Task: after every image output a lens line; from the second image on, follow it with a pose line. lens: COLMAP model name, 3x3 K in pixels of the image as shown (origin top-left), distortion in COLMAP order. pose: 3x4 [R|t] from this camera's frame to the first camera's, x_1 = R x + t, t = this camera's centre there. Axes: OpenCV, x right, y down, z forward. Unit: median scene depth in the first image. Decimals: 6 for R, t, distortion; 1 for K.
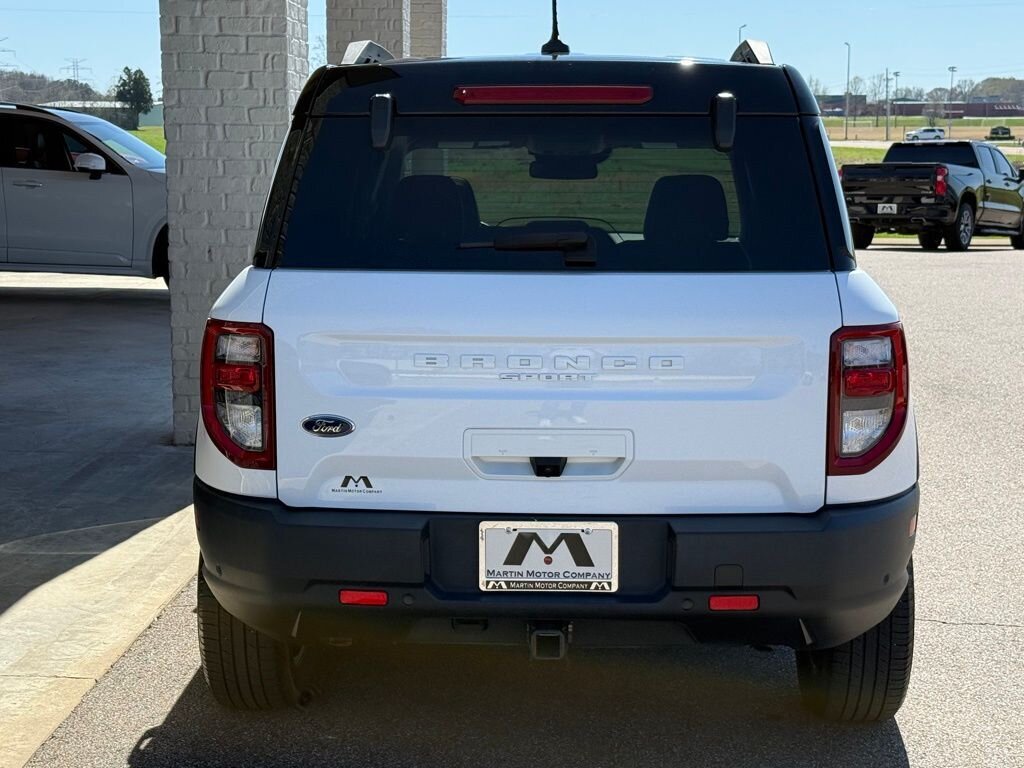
lens RADIAL K [[1750.9, 0, 514.5], [0, 1750.9, 380.9], [0, 0, 1]] dist [0.107905, 0.000000]
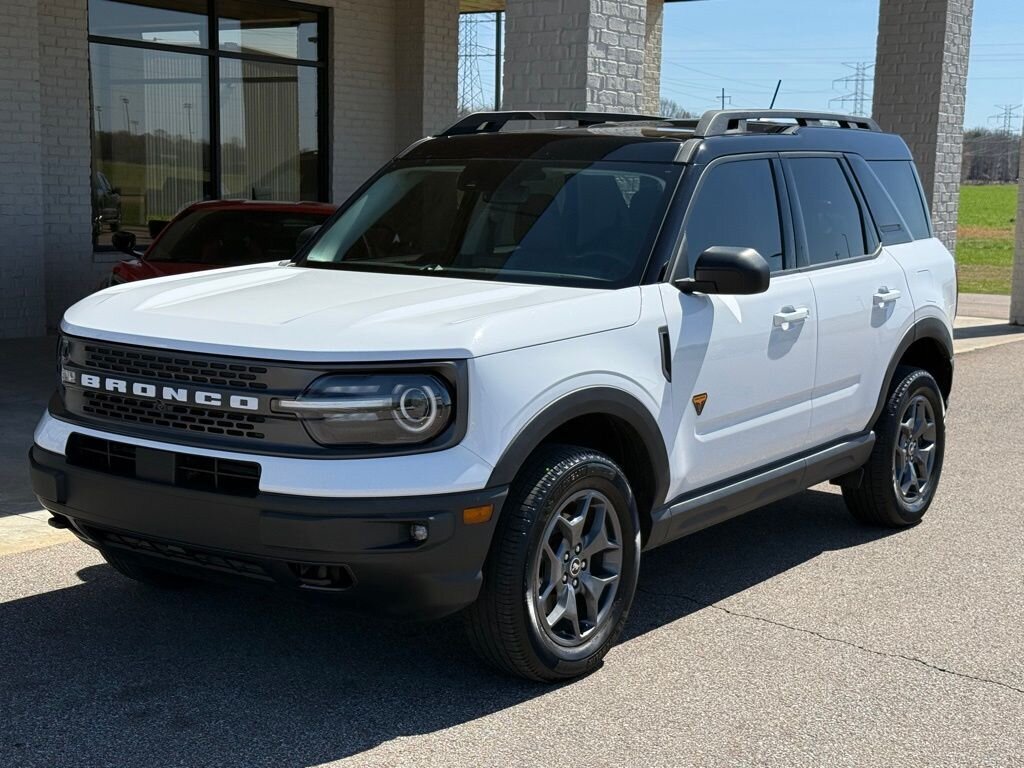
lens RADIAL K [[1542.2, 0, 510.6], [0, 1542.2, 393.6], [0, 0, 1]] dist [0.136469, 0.000000]
pose [[0.827808, 0.092924, -0.553263, 0.436319], [-0.098297, 0.994955, 0.020034, -0.000409], [0.552333, 0.037800, 0.832766, 0.078512]]
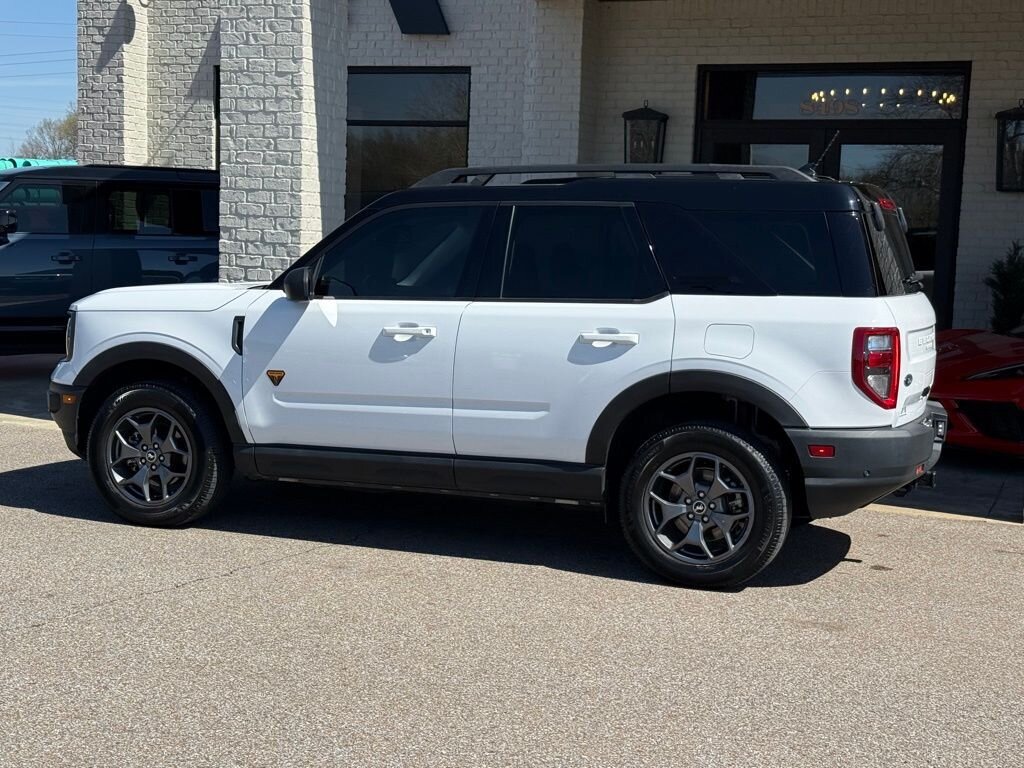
lens RADIAL K [[1542.2, 0, 520.3], [0, 1542.2, 388.0], [0, 0, 1]] dist [0.136469, 0.000000]
pose [[-0.325946, 0.078172, -0.942151, 0.910886], [-0.171134, 0.975233, 0.140122, -0.126152], [0.929770, 0.206906, -0.304495, 1.002690]]
